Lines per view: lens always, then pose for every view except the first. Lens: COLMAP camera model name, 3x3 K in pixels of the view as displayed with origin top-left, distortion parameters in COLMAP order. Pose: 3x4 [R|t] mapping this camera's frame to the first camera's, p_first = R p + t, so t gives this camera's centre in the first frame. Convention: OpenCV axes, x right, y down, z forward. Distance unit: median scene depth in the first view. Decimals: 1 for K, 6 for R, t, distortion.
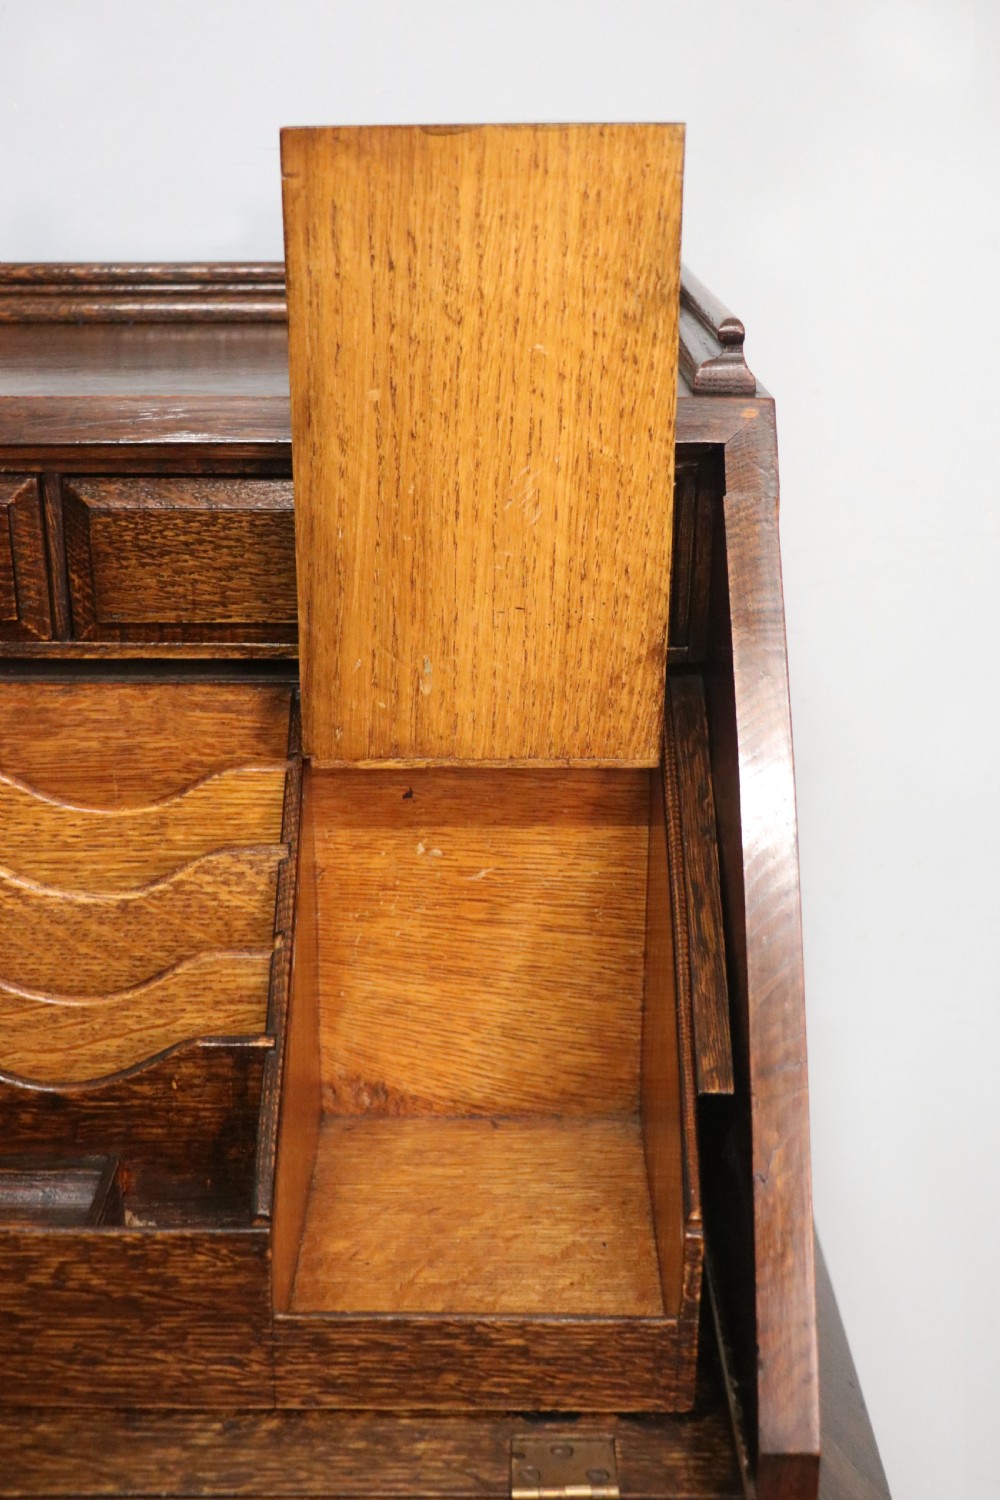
lens RADIAL K [[1828.7, 0, 482.0], [0, 1828.7, 765.2], [0, 0, 1]] dist [-0.088641, 0.298158]
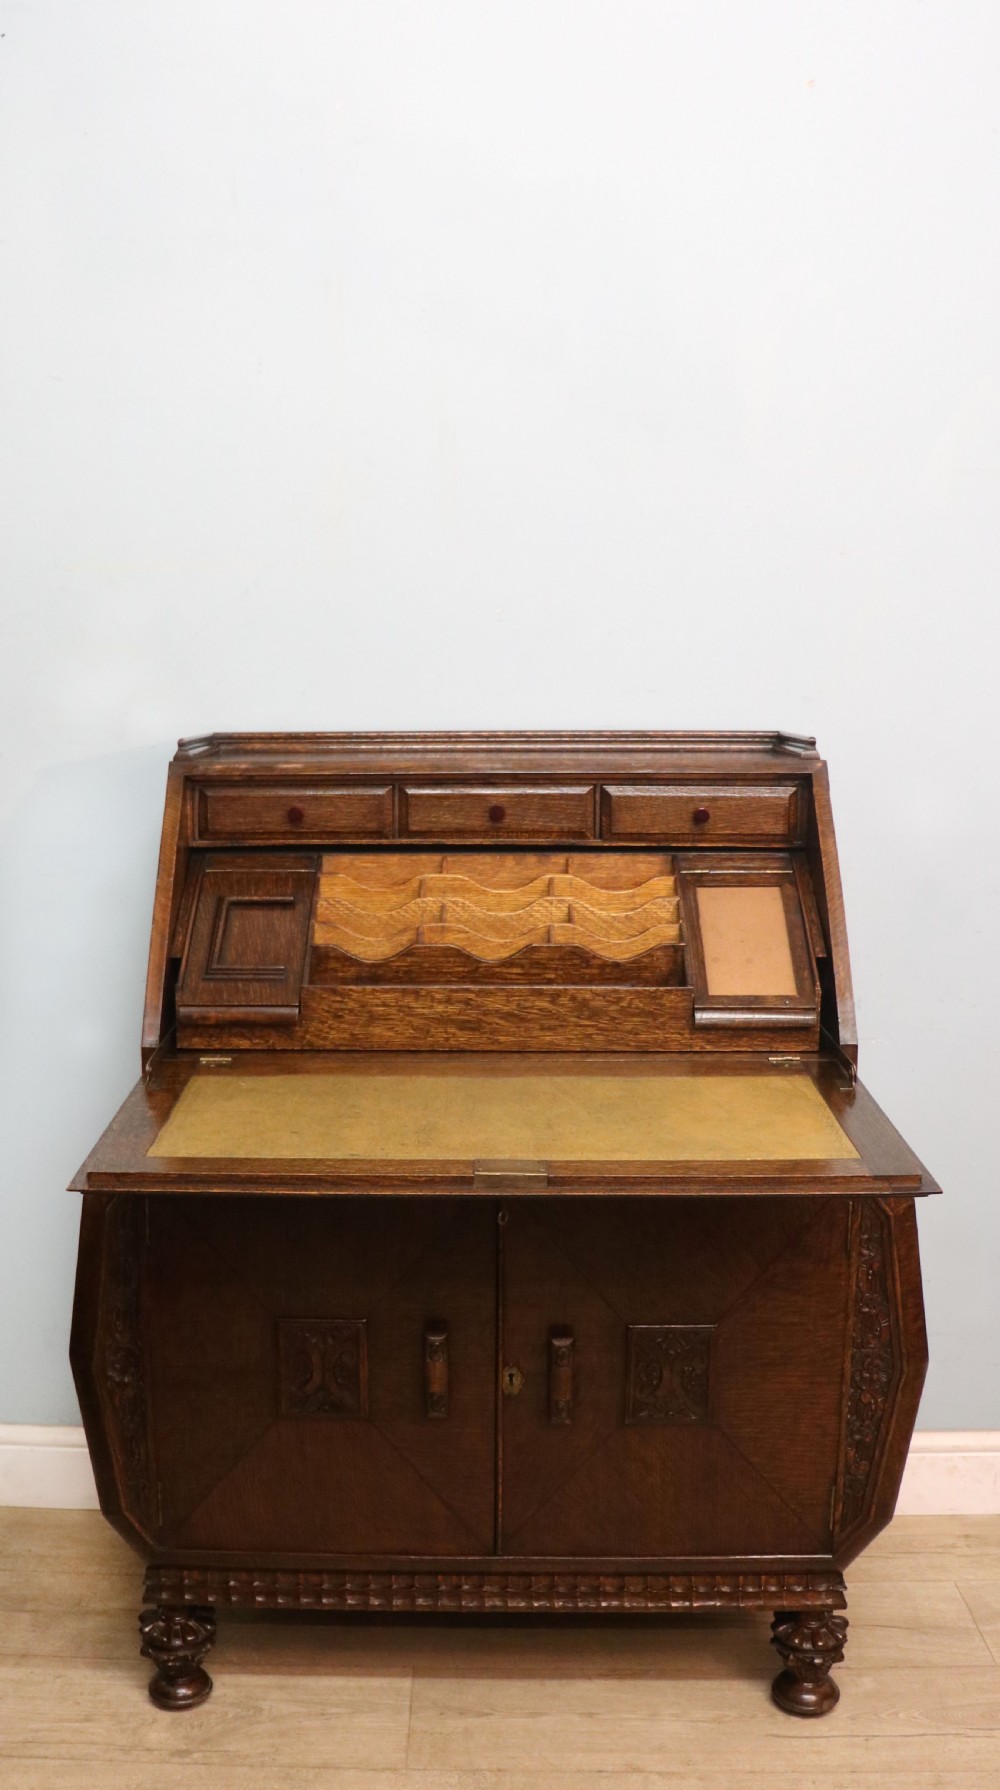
lens RADIAL K [[1683.6, 0, 419.7], [0, 1683.6, 916.5], [0, 0, 1]] dist [-0.207698, 0.176569]
pose [[0.999451, 0.000945, -0.033110, -0.467335], [-0.008149, 0.975887, -0.218123, 0.724807], [0.032105, 0.218273, 0.975360, -1.856196]]
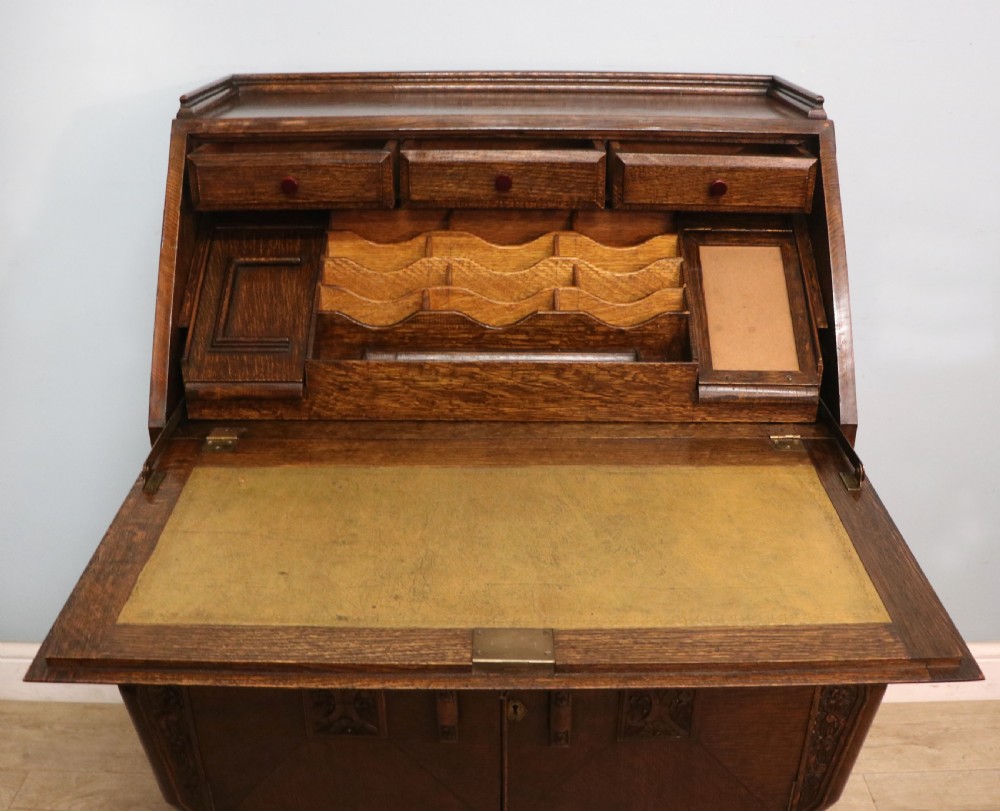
lens RADIAL K [[1019.9, 0, 504.3], [0, 1019.9, 410.5], [0, 0, 1]] dist [-0.194491, 0.156180]
pose [[0.999970, 0.000586, 0.007732, -0.439859], [-0.001101, 0.997765, 0.066816, 0.196806], [-0.007675, -0.066822, 0.997735, -0.783345]]
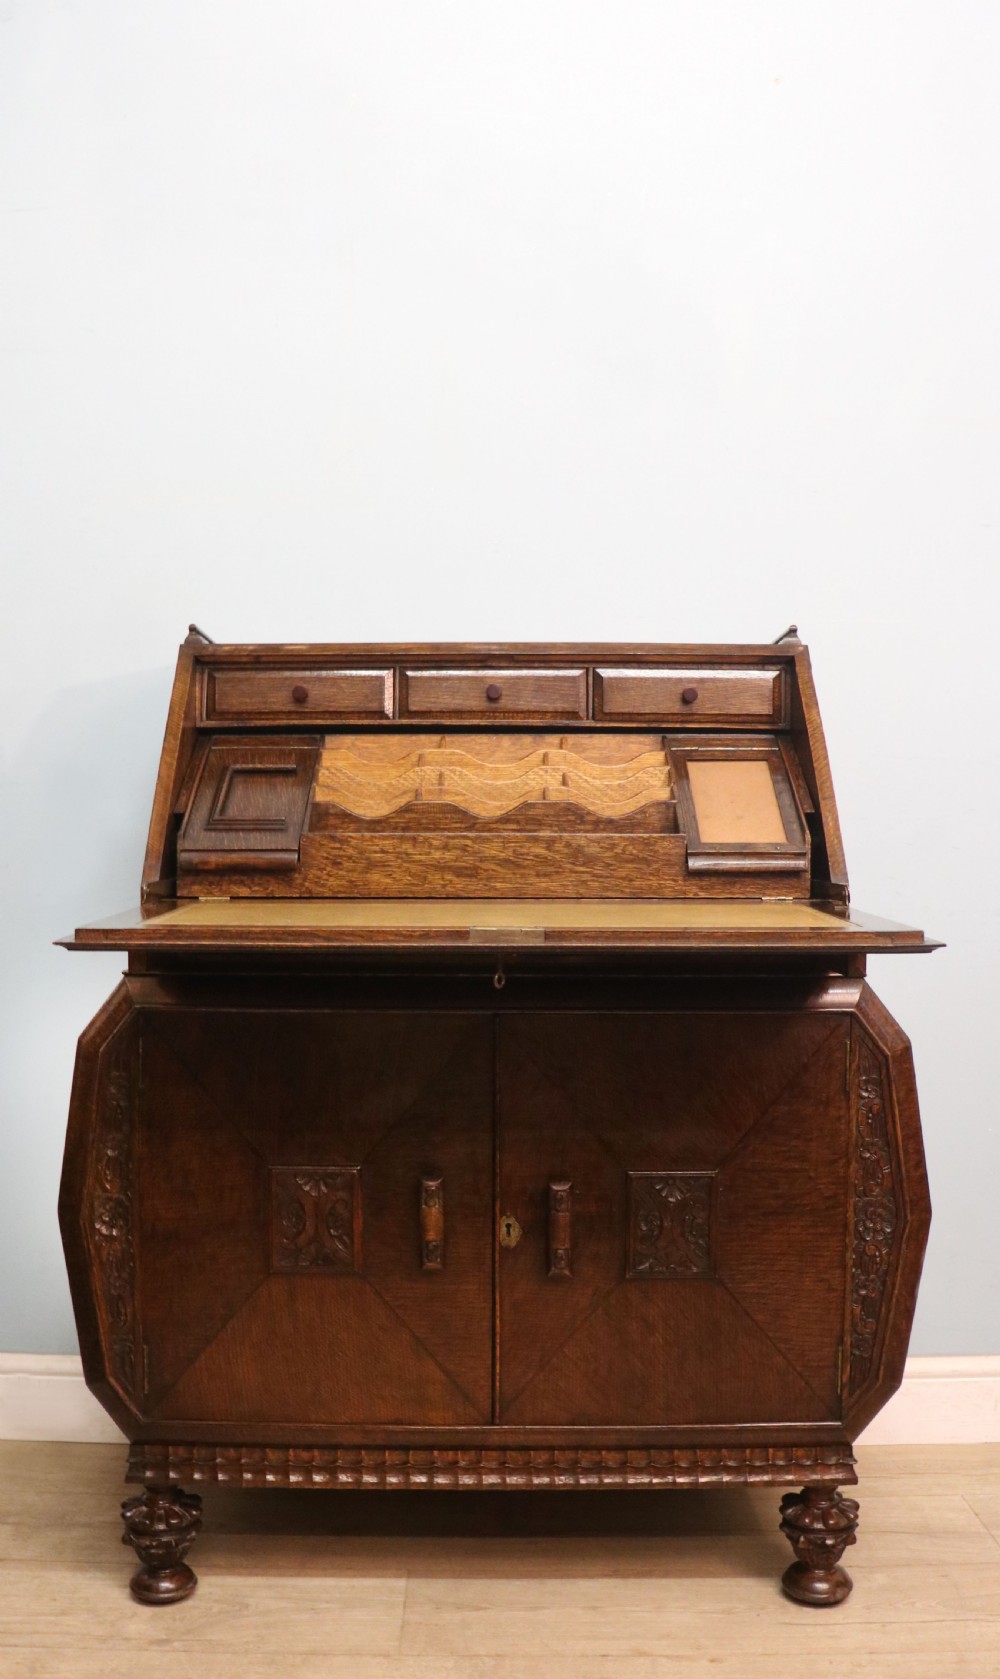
lens RADIAL K [[1530.8, 0, 469.4], [0, 1530.8, 884.1], [0, 0, 1]] dist [-0.198366, 0.166374]
pose [[0.999982, 0.002808, -0.005276, -0.458120], [-0.004474, 0.937041, -0.349192, 1.212965], [0.003964, 0.349209, 0.937036, -1.496551]]
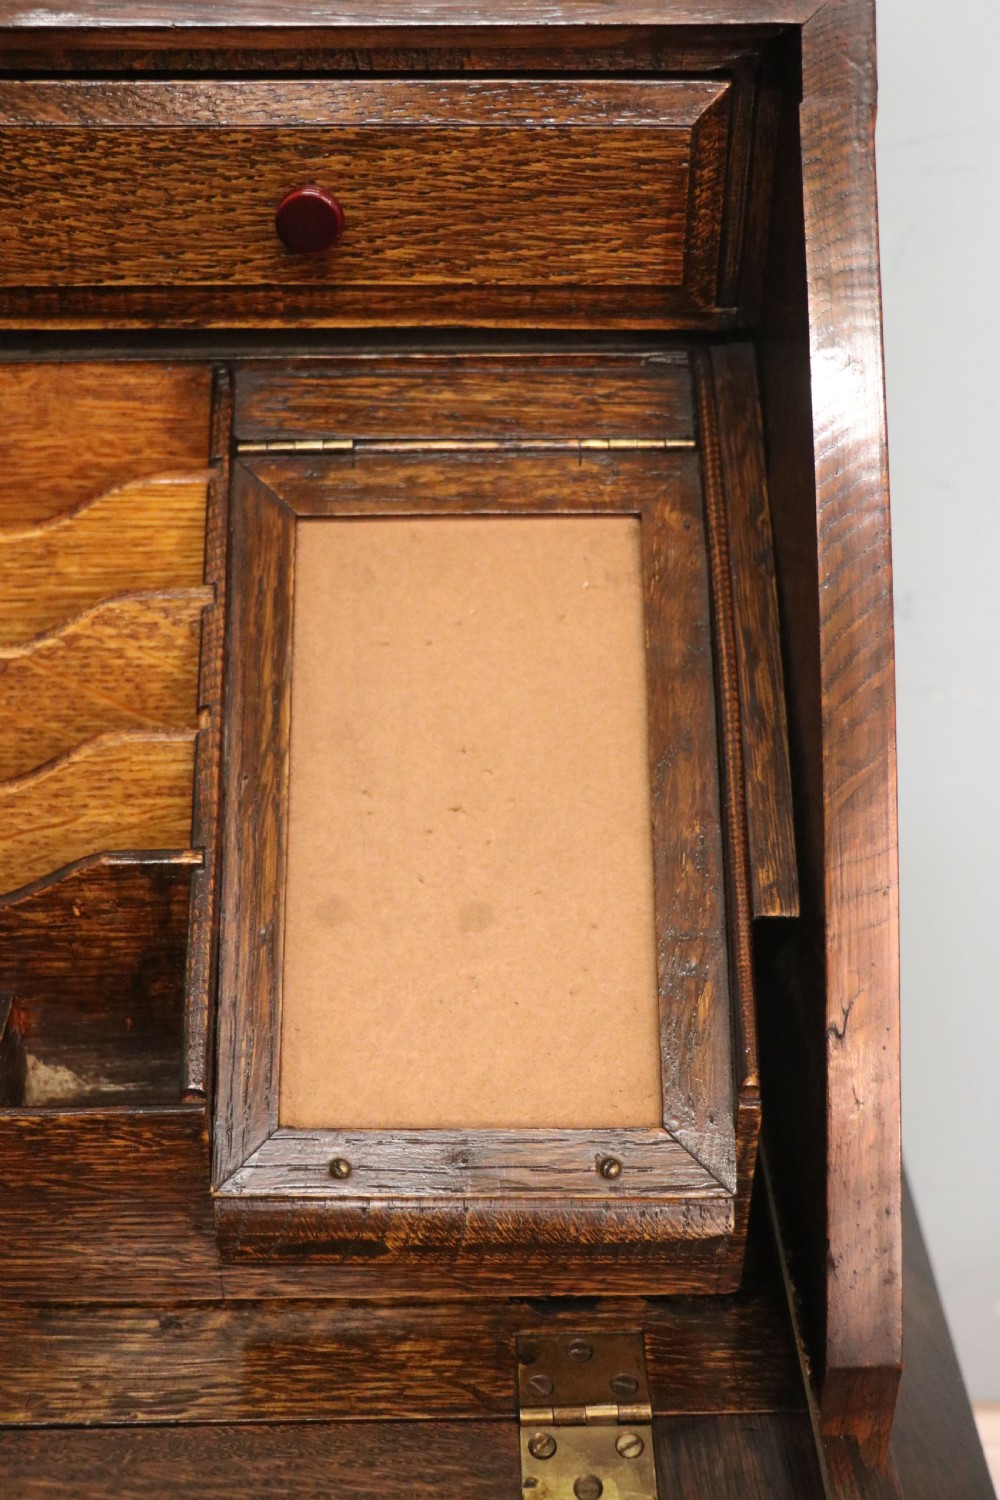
lens RADIAL K [[1838.9, 0, 486.0], [0, 1838.9, 754.7], [0, 0, 1]] dist [-0.122559, 0.363552]
pose [[0.999703, -0.014929, 0.019259, -0.008463], [0.010190, 0.974050, 0.226103, -0.060435], [-0.022135, -0.225840, 0.973913, 0.244027]]
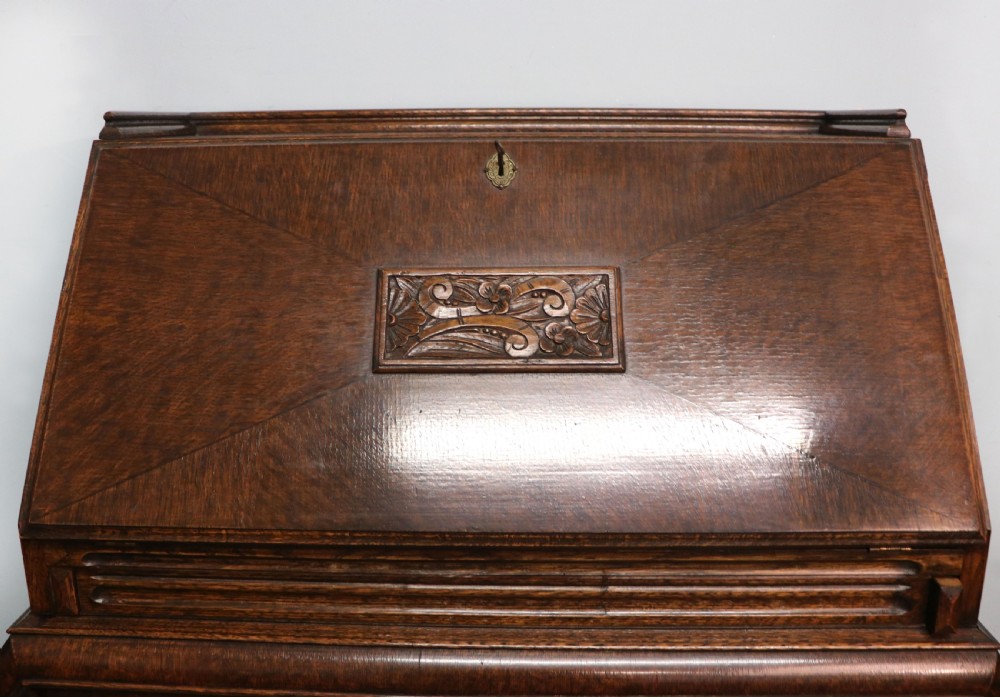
lens RADIAL K [[943.7, 0, 485.9], [0, 943.7, 350.8], [0, 0, 1]] dist [-0.170945, 0.158198]
pose [[0.999552, 0.004704, -0.029541, -0.411048], [-0.008165, 0.992961, -0.118164, 0.250284], [0.028778, 0.118352, 0.992555, -0.246872]]
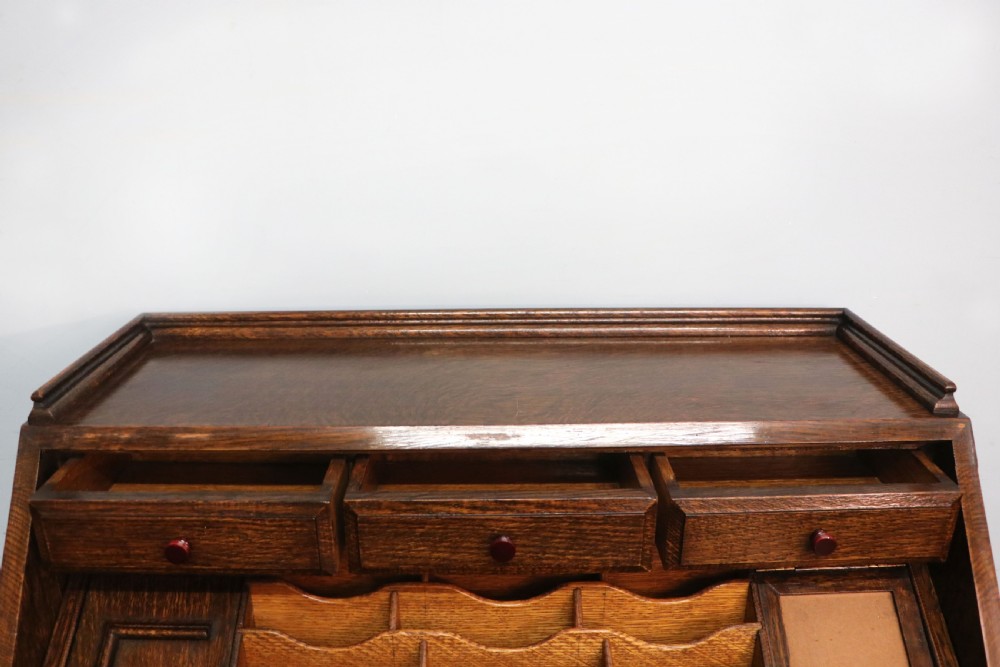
lens RADIAL K [[831.1, 0, 497.0], [0, 831.1, 348.9], [0, 0, 1]] dist [-0.192765, 0.151158]
pose [[0.999817, -0.007067, 0.017758, -0.448645], [0.007621, 0.999481, -0.031304, -0.264393], [-0.017528, 0.031434, 0.999352, 0.027585]]
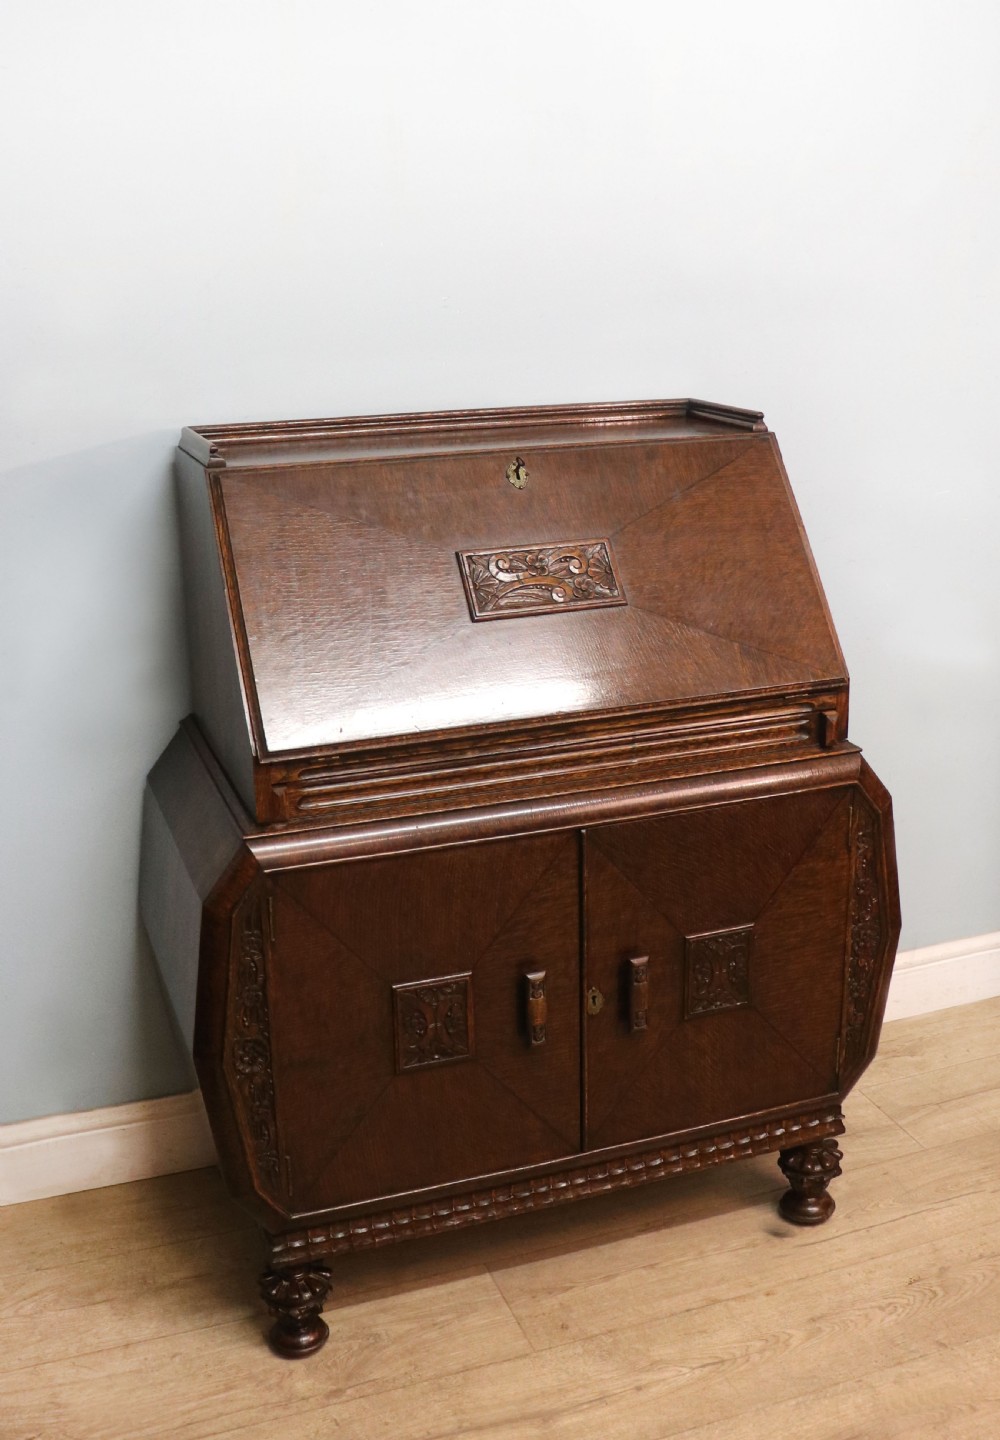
lens RADIAL K [[1600.3, 0, 548.1], [0, 1600.3, 634.5], [0, 0, 1]] dist [-0.193609, 0.167954]
pose [[0.930194, -0.100035, 0.353174, -1.488707], [0.142017, 0.985298, -0.094965, 0.460125], [-0.338482, 0.138493, 0.930726, -1.855173]]
